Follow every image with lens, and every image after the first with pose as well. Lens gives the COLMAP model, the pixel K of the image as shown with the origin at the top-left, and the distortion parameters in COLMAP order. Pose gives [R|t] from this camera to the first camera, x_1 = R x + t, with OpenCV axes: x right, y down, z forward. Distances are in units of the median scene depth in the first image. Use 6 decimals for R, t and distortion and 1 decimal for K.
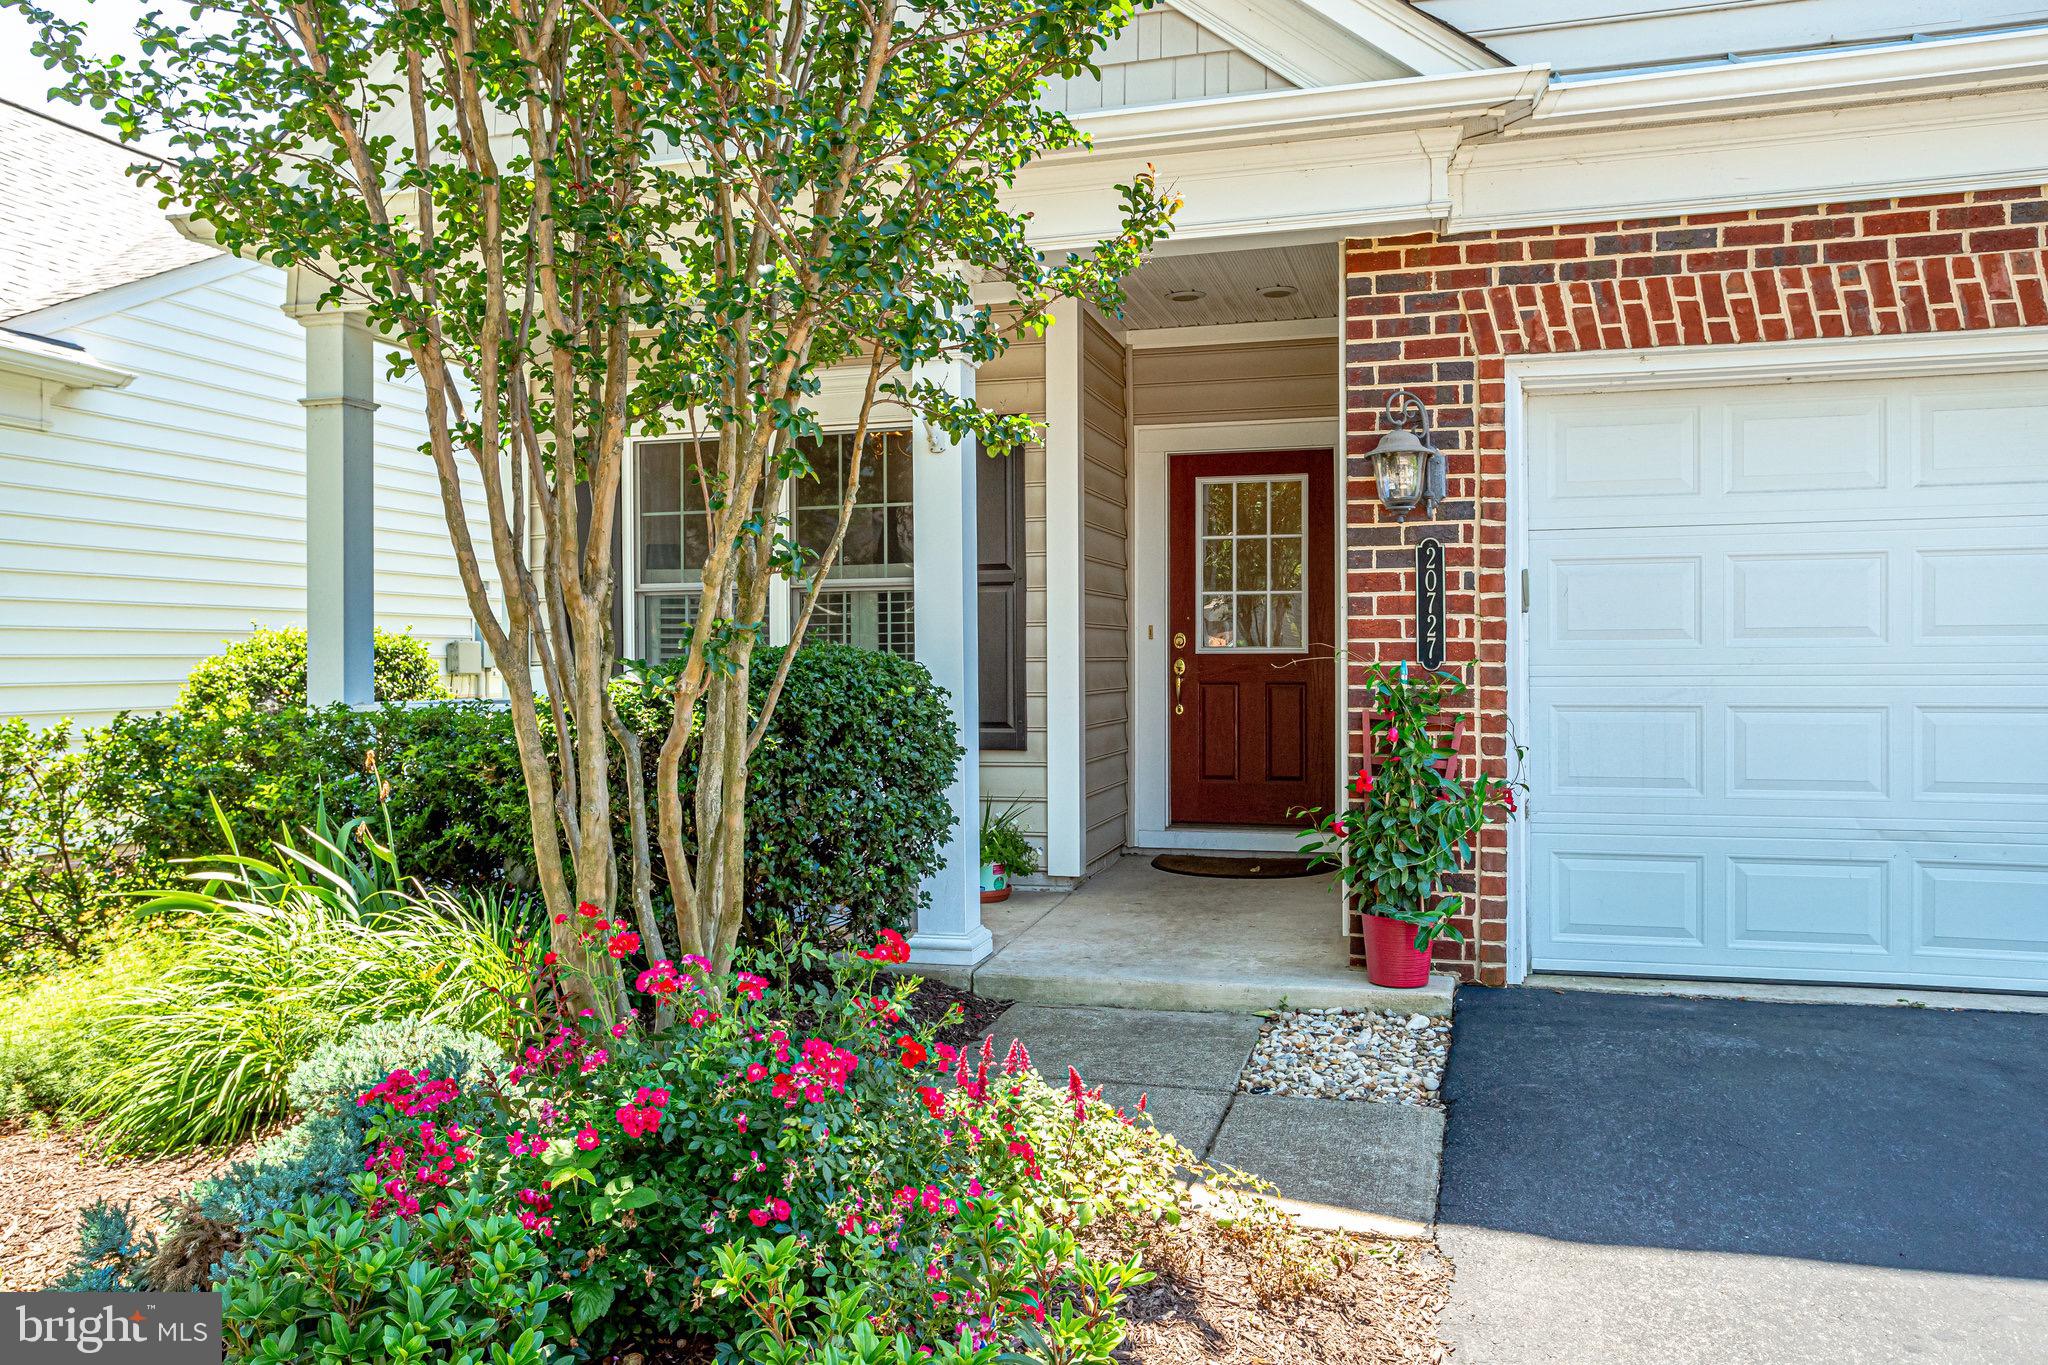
lens RADIAL K [[1491.1, 0, 988.0], [0, 1491.1, 670.0], [0, 0, 1]] dist [-0.043691, 0.045063]
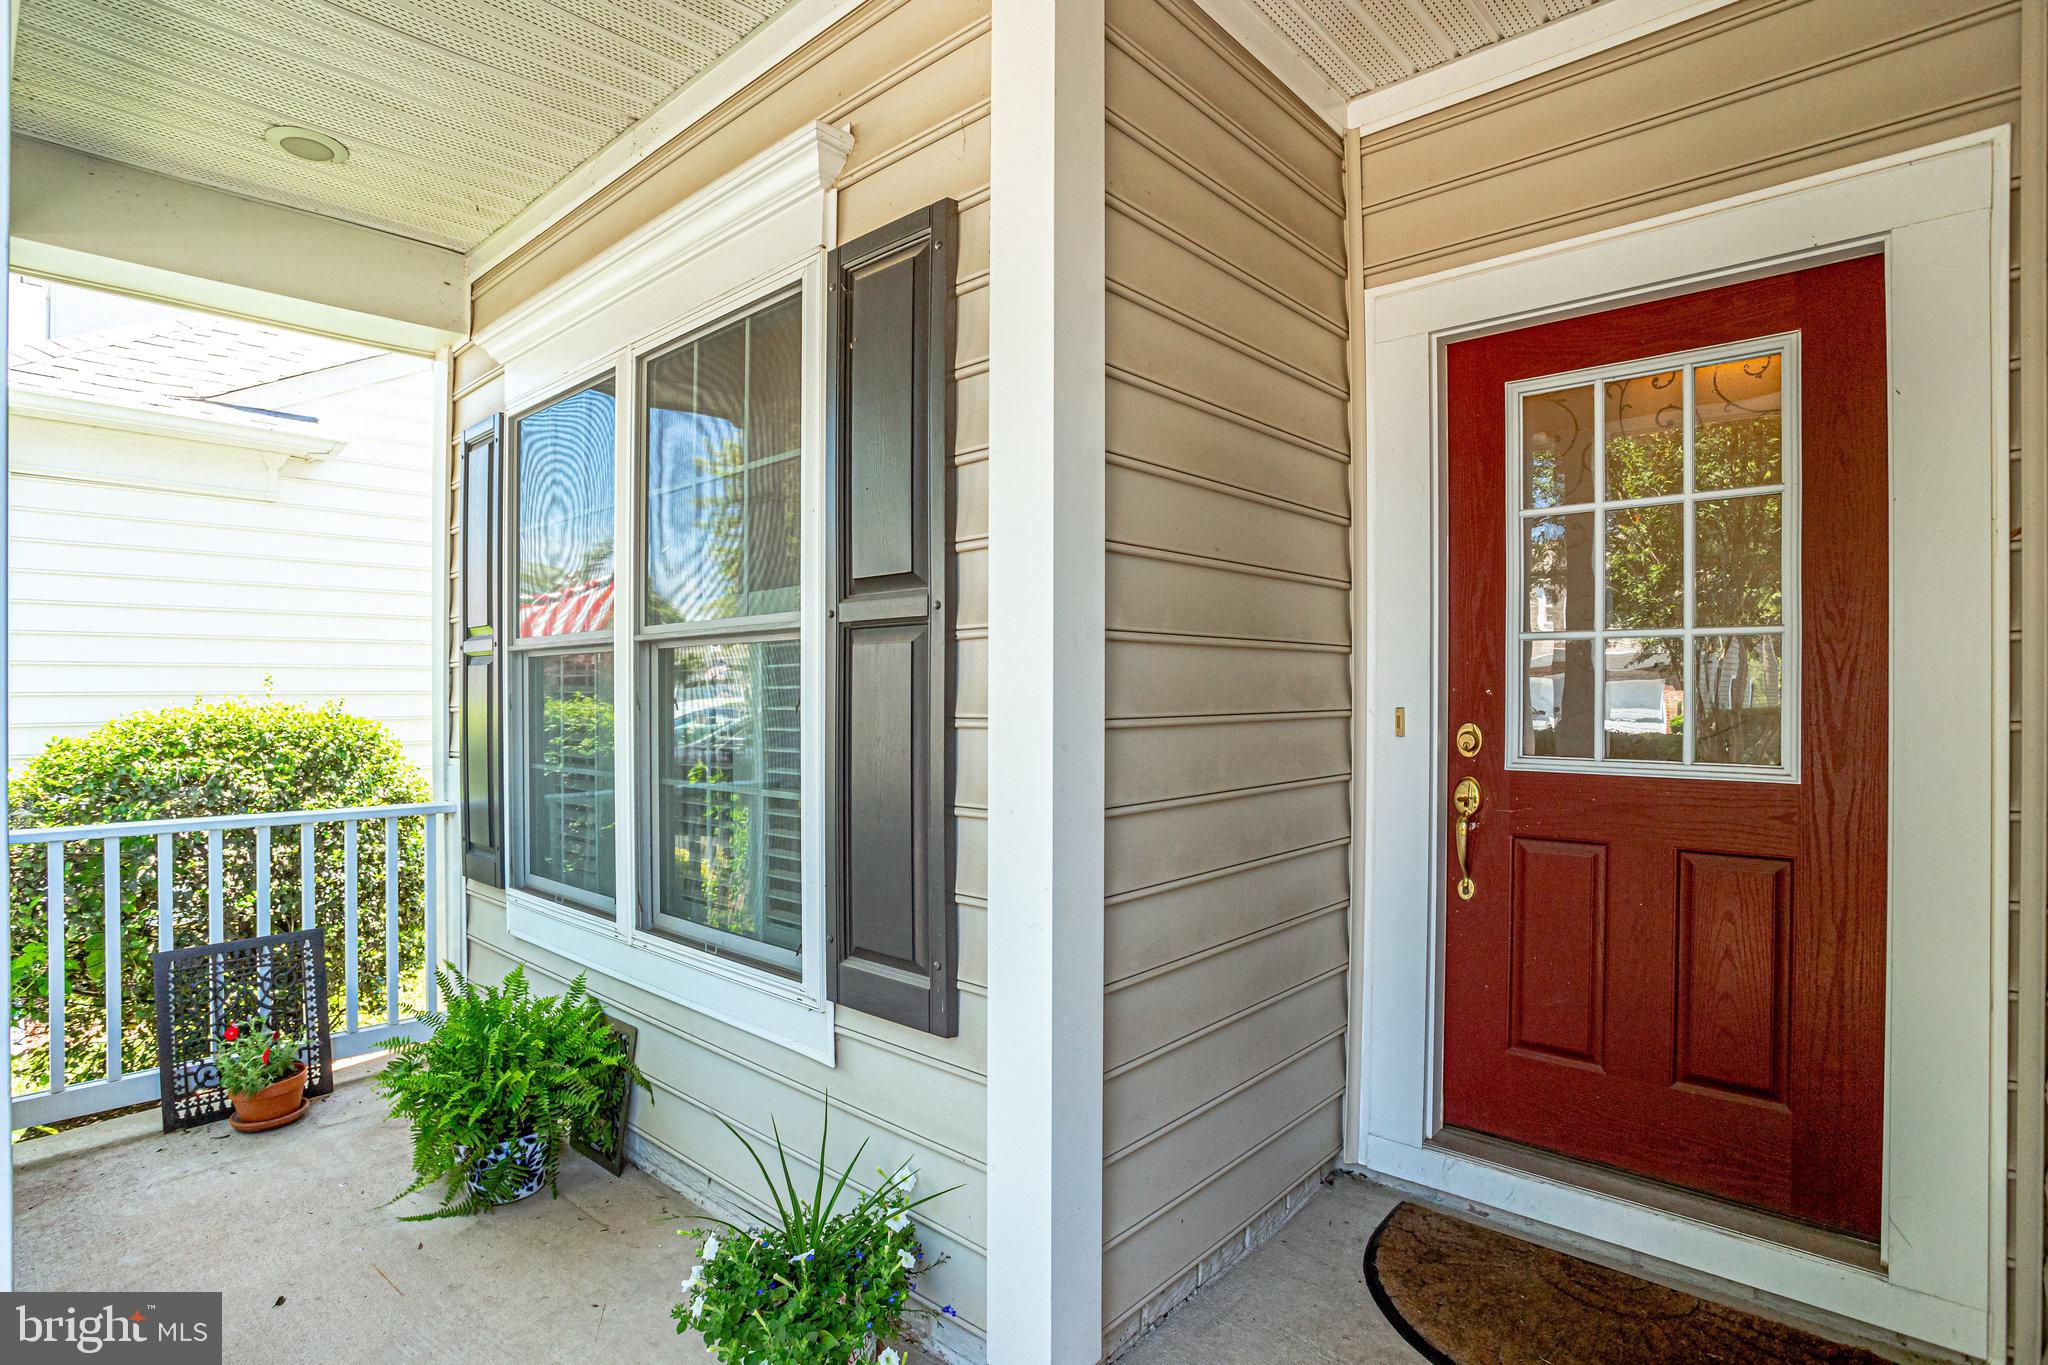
lens RADIAL K [[1001.1, 0, 1024.0], [0, 1001.1, 682.5], [0, 0, 1]] dist [-0.041772, 0.000321]
pose [[0.905058, -0.000590, -0.425287, 0.210269], [-0.003410, 0.999957, -0.008643, -0.053011], [0.425274, 0.009273, 0.905017, 1.034347]]
